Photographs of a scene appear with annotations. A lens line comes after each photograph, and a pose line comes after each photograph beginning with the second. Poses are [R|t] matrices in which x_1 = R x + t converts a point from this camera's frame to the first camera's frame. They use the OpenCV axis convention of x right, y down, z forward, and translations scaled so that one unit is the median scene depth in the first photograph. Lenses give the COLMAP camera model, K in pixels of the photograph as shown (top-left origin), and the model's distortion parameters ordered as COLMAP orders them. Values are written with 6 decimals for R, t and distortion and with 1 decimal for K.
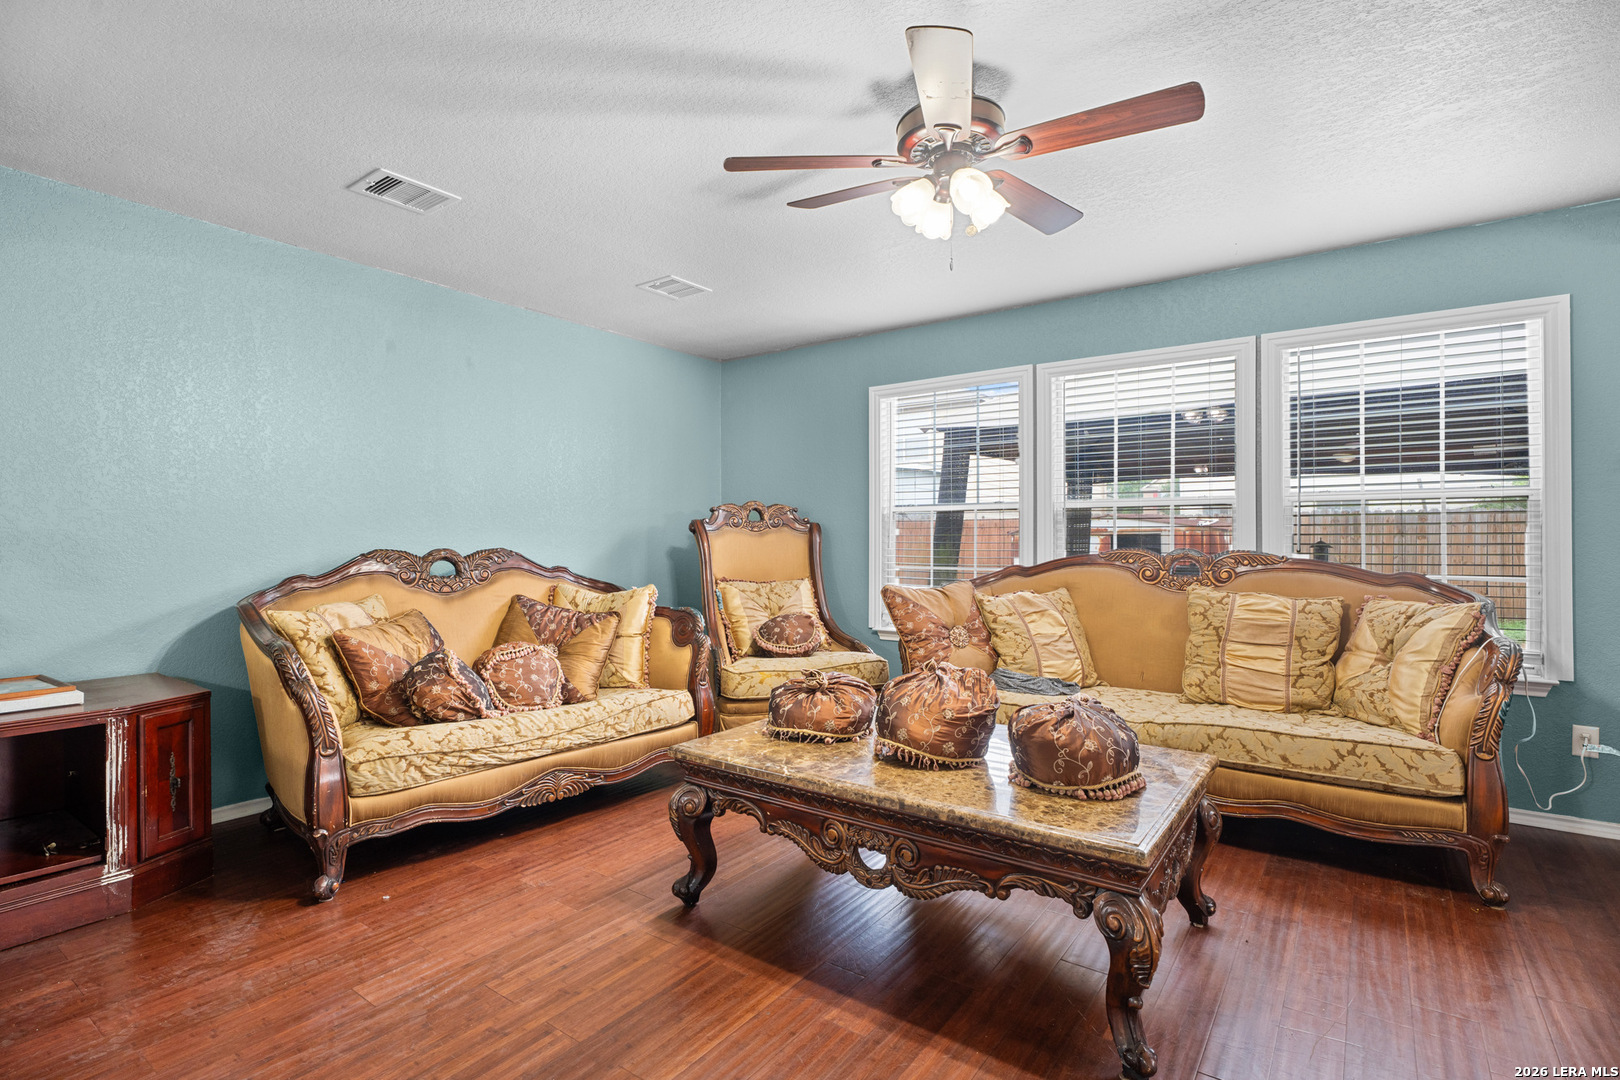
lens RADIAL K [[782.1, 0, 810.0], [0, 782.1, 540.0], [0, 0, 1]] dist [-0.011296, -0.000190]
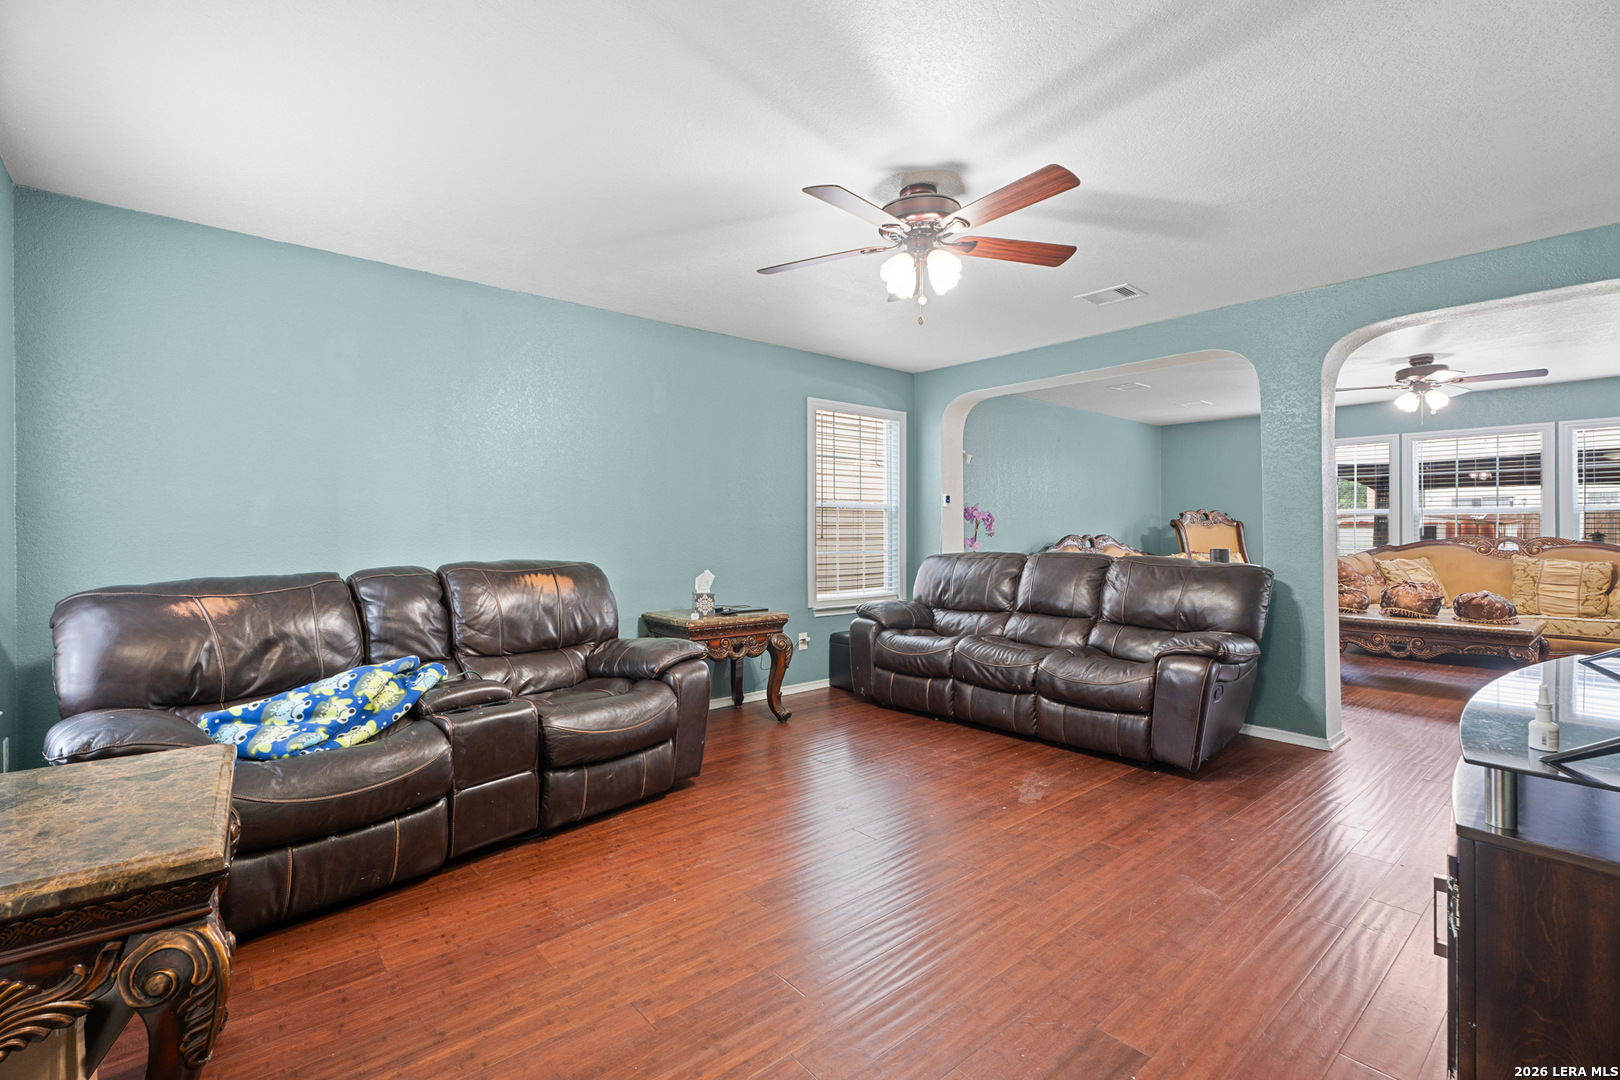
lens RADIAL K [[710.0, 0, 807.6], [0, 710.0, 526.3], [0, 0, 1]] dist [0.000504, -0.003875]
pose [[0.967523, 0.001186, -0.252781, -0.773929], [-0.002942, 0.999974, -0.006571, 0.004527], [0.252767, 0.007101, 0.967501, -1.152511]]
